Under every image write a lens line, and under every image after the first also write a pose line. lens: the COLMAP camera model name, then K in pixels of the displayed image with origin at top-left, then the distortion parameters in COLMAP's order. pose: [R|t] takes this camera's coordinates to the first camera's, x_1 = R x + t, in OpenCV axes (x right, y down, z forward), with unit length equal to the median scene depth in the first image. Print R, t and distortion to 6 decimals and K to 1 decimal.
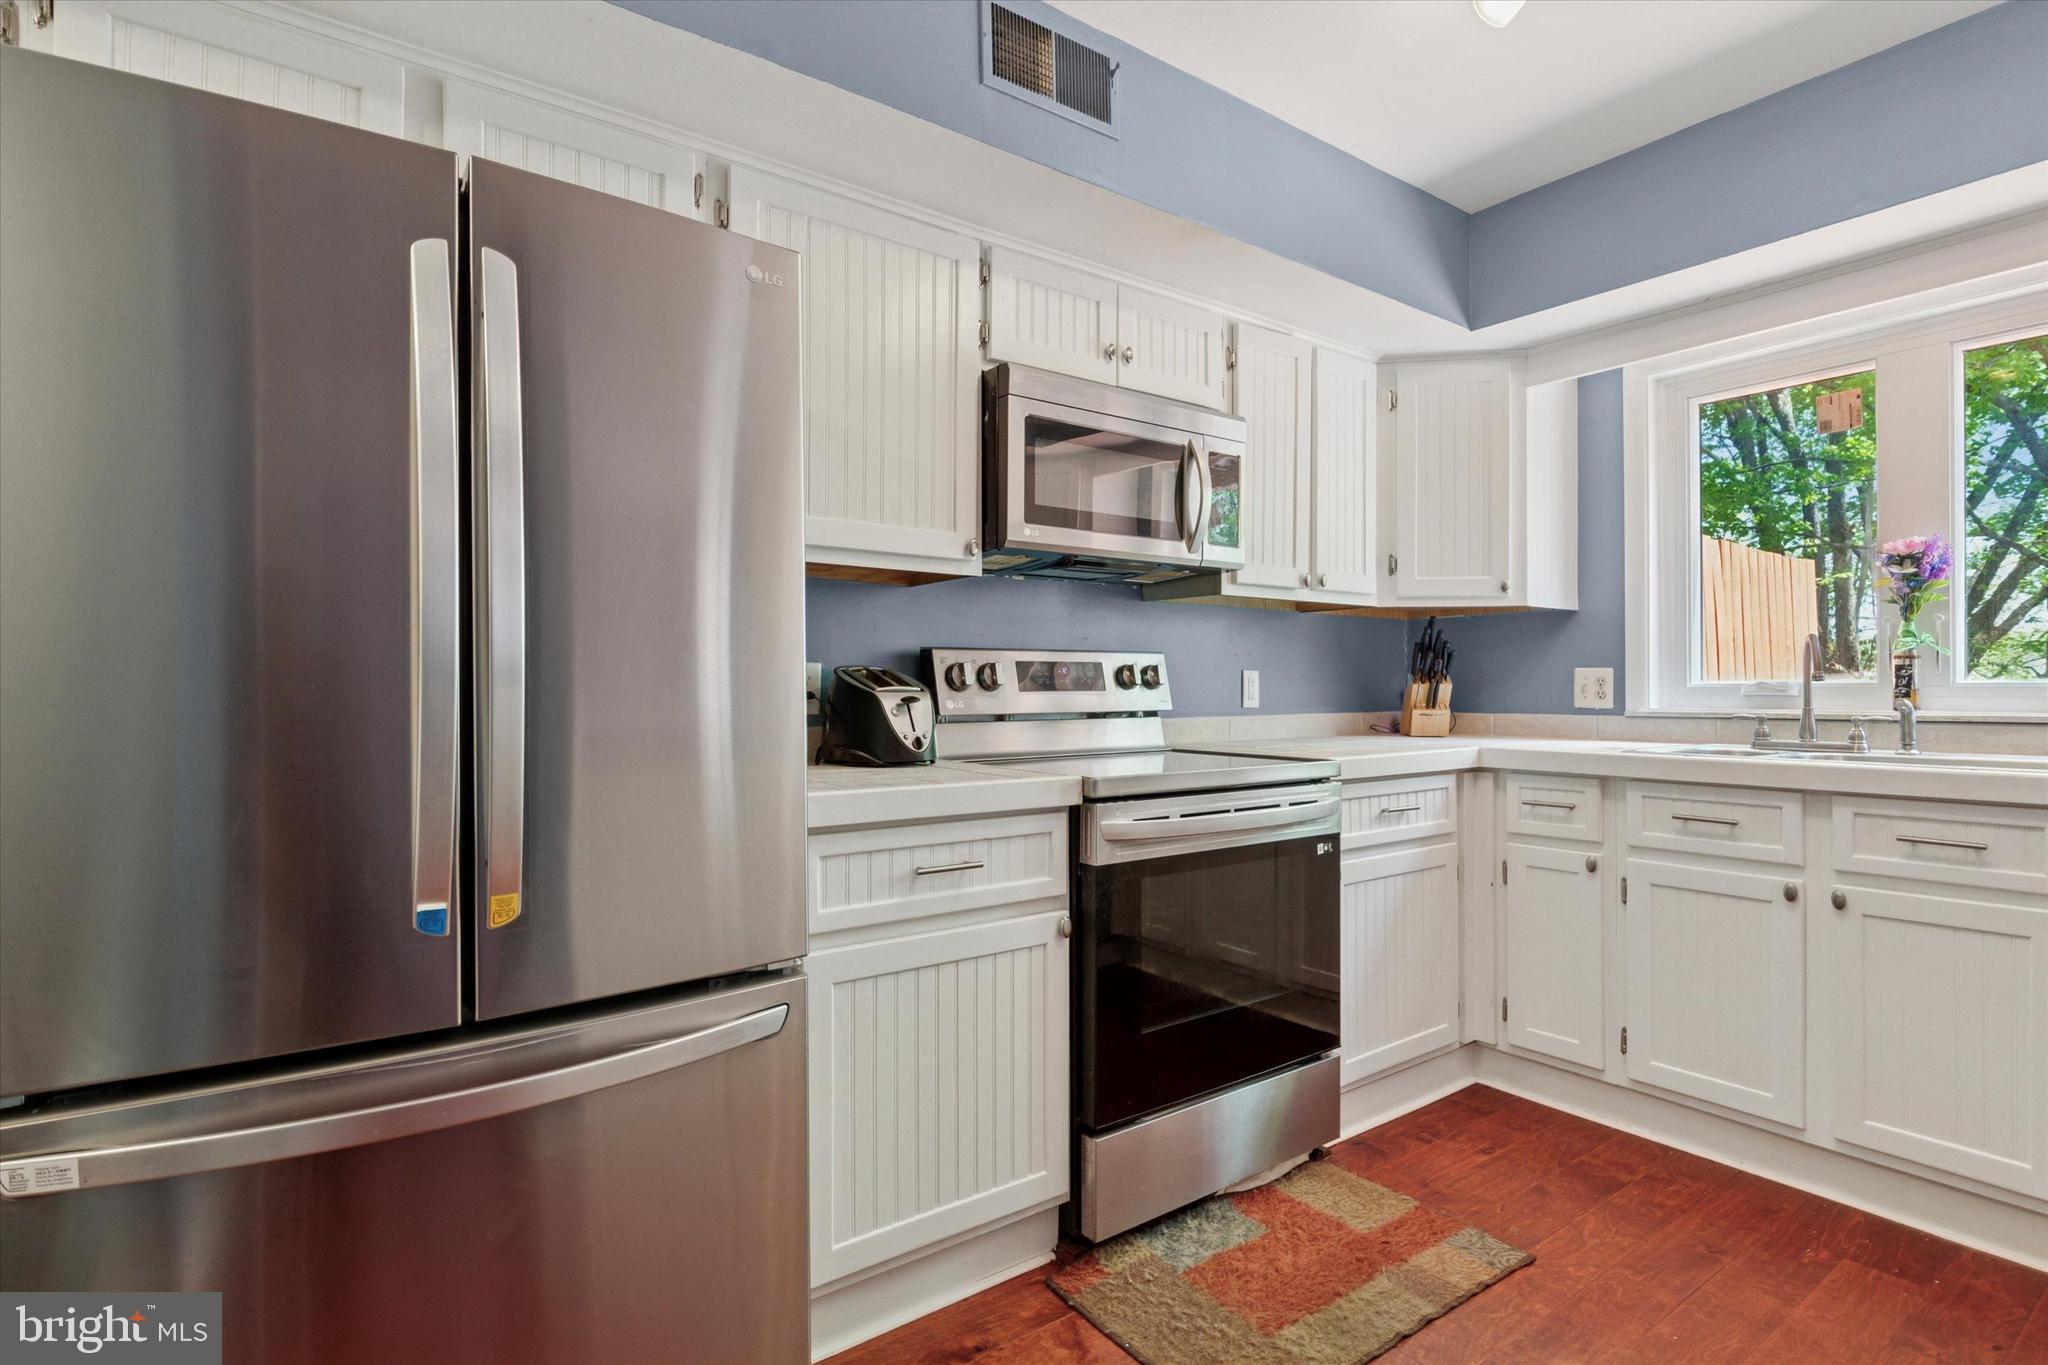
lens RADIAL K [[992.5, 0, 1024.0], [0, 992.5, 682.5], [0, 0, 1]] dist [-0.000351, -0.020223]
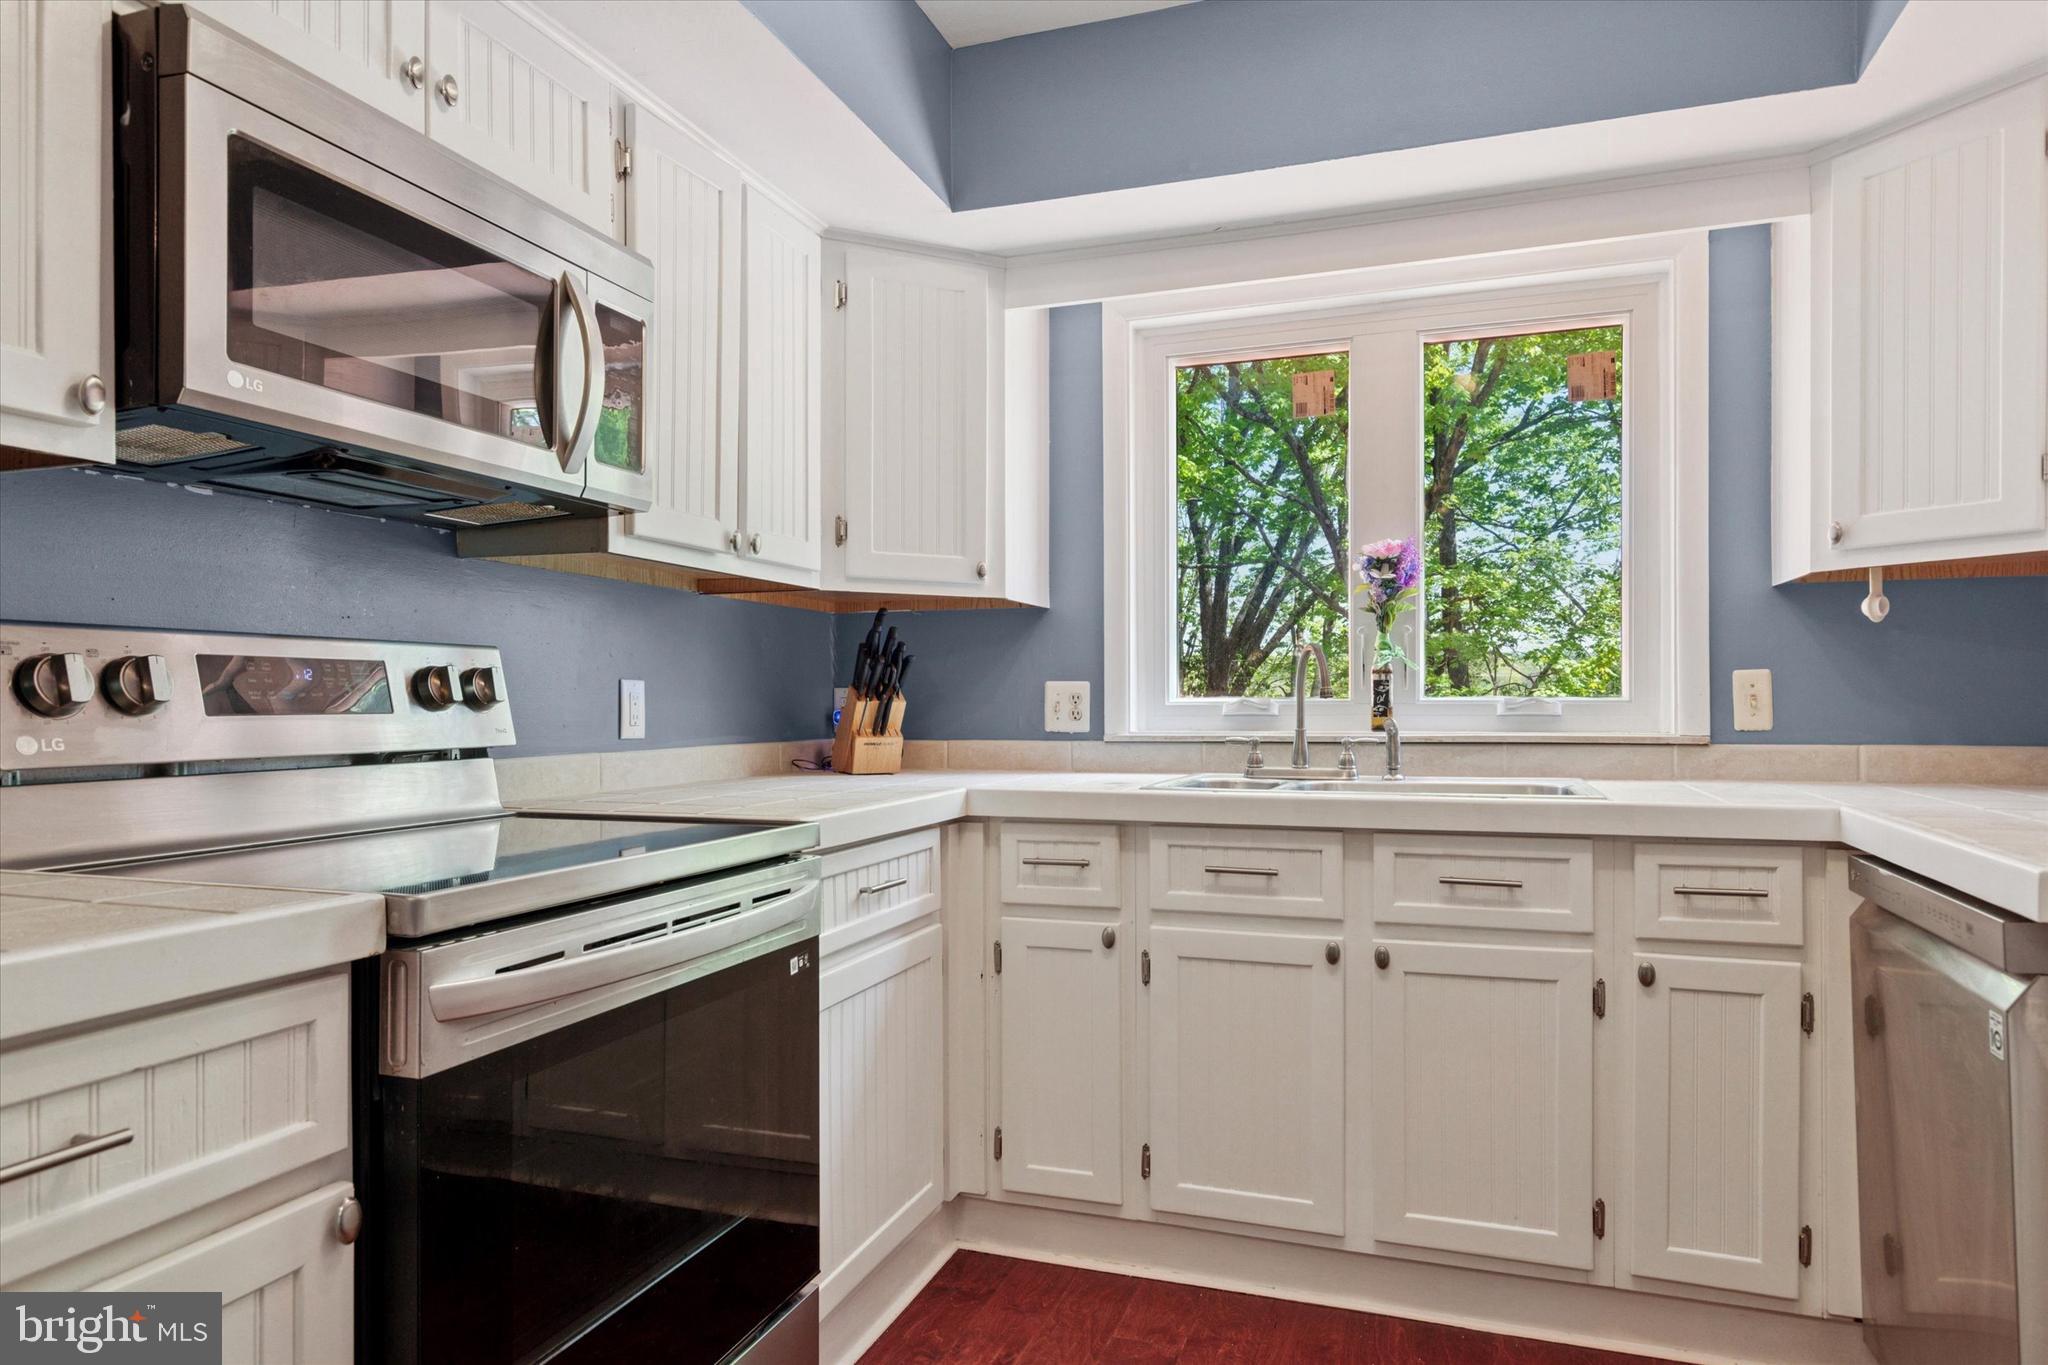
lens RADIAL K [[1229.4, 0, 1024.4], [0, 1229.4, 708.2], [0, 0, 1]] dist [0.003525, -0.000769]
pose [[0.821110, -0.002694, 0.570763, -0.019647], [-0.000864, 0.999982, 0.005962, 0.001228], [-0.570769, -0.005389, 0.821093, 0.255494]]
